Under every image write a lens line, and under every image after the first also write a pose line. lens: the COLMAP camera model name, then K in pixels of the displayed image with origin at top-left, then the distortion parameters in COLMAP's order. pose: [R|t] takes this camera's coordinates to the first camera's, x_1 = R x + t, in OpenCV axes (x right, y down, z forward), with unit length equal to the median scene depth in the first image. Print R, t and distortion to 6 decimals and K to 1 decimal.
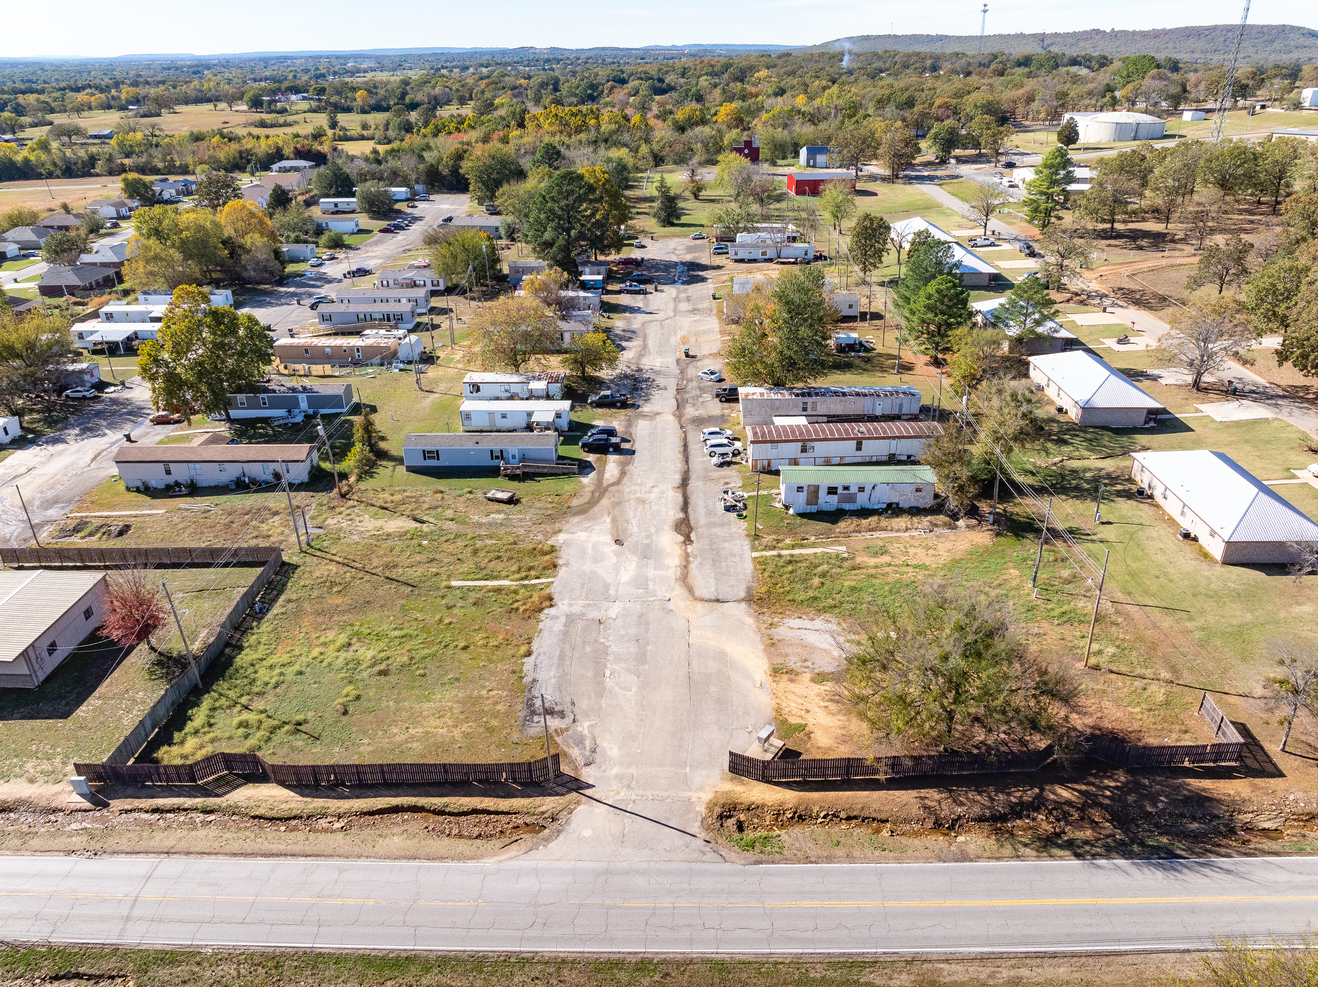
lens RADIAL K [[927.5, 0, 663.4], [0, 927.5, 485.7], [0, 0, 1]] dist [-0.046458, 0.012069]
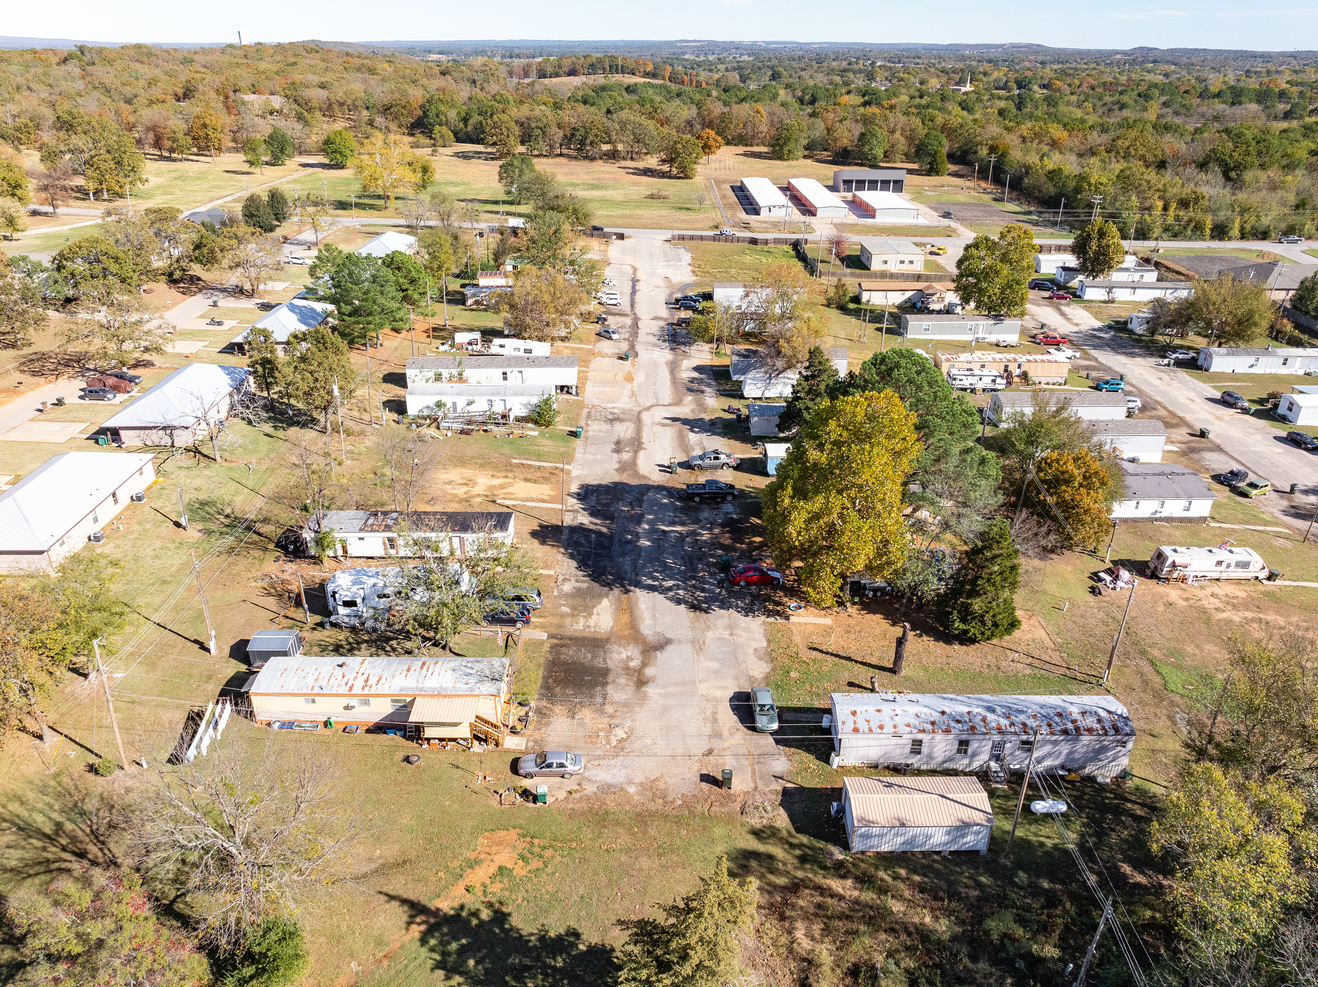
lens RADIAL K [[925.1, 0, 664.3], [0, 925.1, 489.6], [0, 0, 1]] dist [-0.041579, 0.008021]
pose [[-0.999309, 0.020248, -0.031181, 0.024690], [-0.011875, 0.620925, 0.783780, -1.065337], [0.035231, 0.783608, -0.620255, 2.225618]]
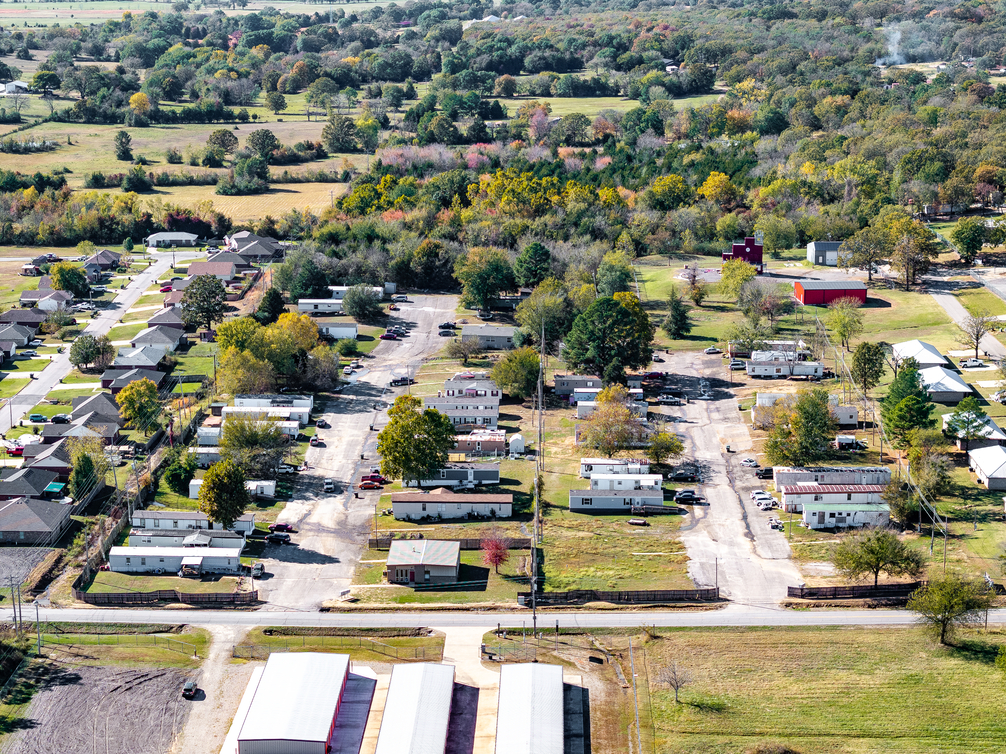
lens RADIAL K [[2021.9, 0, 477.2], [0, 2021.9, 379.2], [0, 0, 1]] dist [-0.115130, 0.202250]
pose [[0.999750, 0.012720, -0.018411, -0.370150], [-0.016364, 0.976745, -0.213779, 0.503162], [0.015264, 0.214027, 0.976709, -2.438167]]
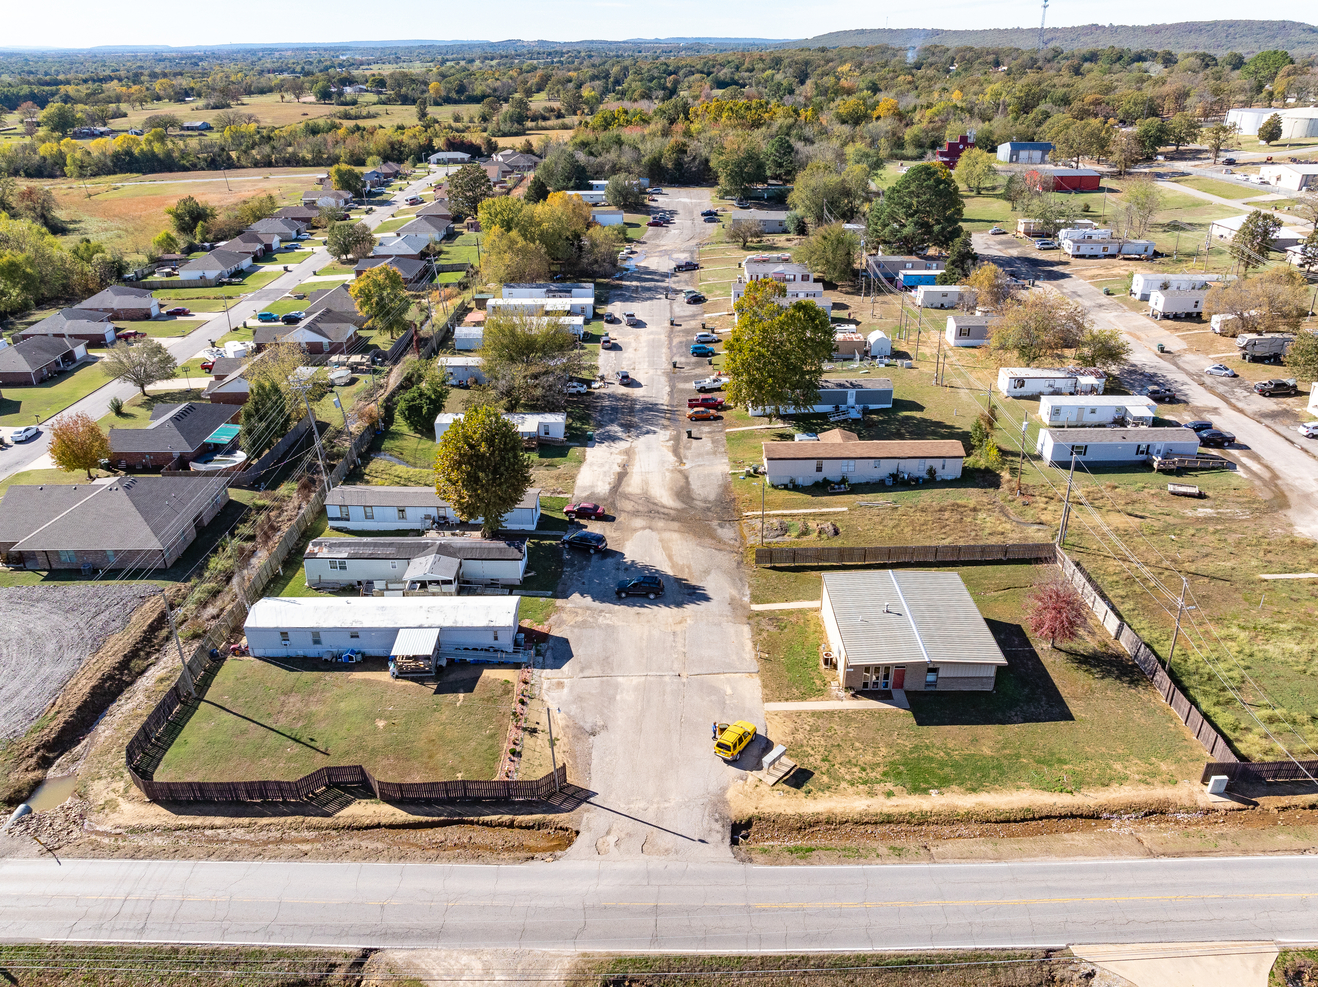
lens RADIAL K [[928.3, 0, 664.3], [0, 928.3, 482.2], [0, 0, 1]] dist [-0.038698, -0.000976]
pose [[0.999737, -0.007147, 0.021779, -0.701664], [0.007096, 0.999972, 0.002427, -0.004070], [-0.021796, -0.002272, 0.999760, 0.010259]]
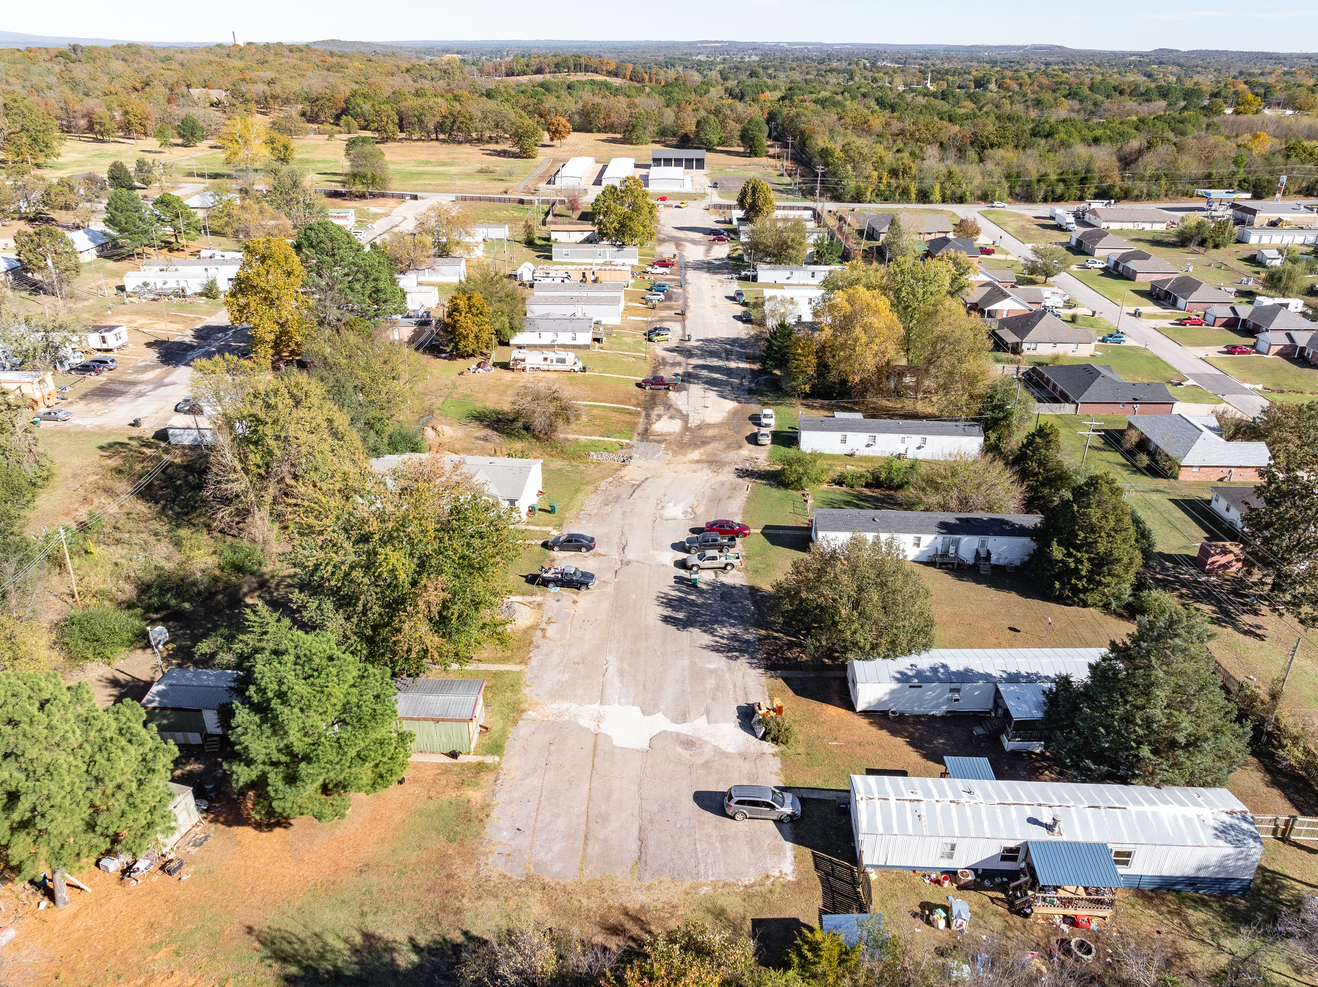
lens RADIAL K [[925.1, 0, 664.3], [0, 925.1, 489.6], [0, 0, 1]] dist [-0.041579, 0.008021]
pose [[-0.999958, 0.005593, -0.007314, -0.608260], [-0.002258, 0.621187, 0.783659, -1.300691], [0.008927, 0.783642, -0.621148, 2.727547]]
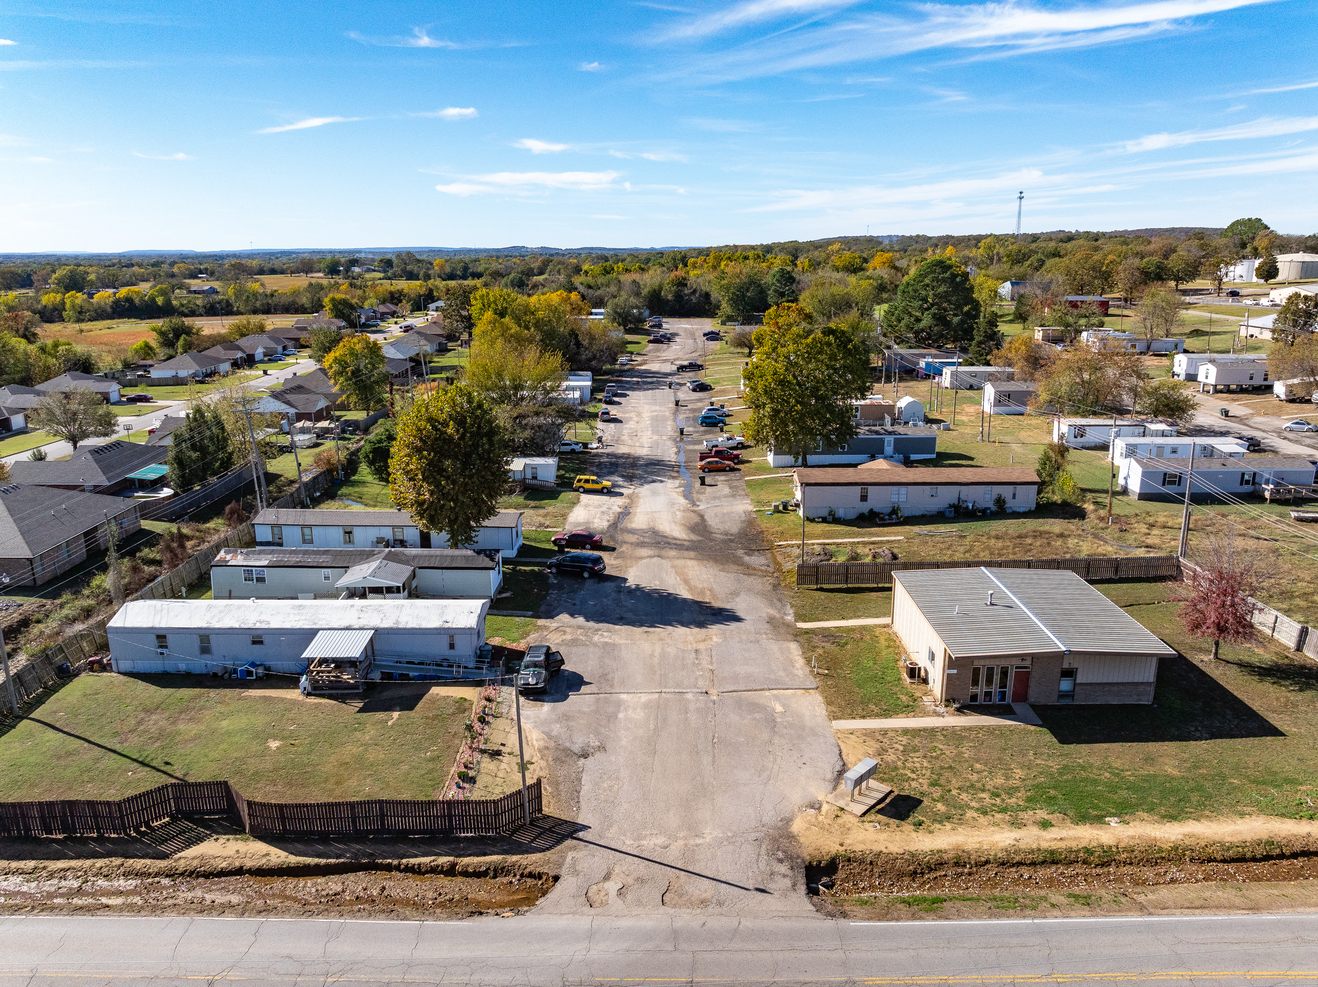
lens RADIAL K [[927.5, 0, 663.4], [0, 927.5, 485.7], [0, 0, 1]] dist [-0.046458, 0.012069]
pose [[0.999605, 0.000441, 0.028105, -0.712966], [0.005056, 0.980750, -0.195202, 0.127768], [-0.027650, 0.195267, 0.980360, 0.196480]]
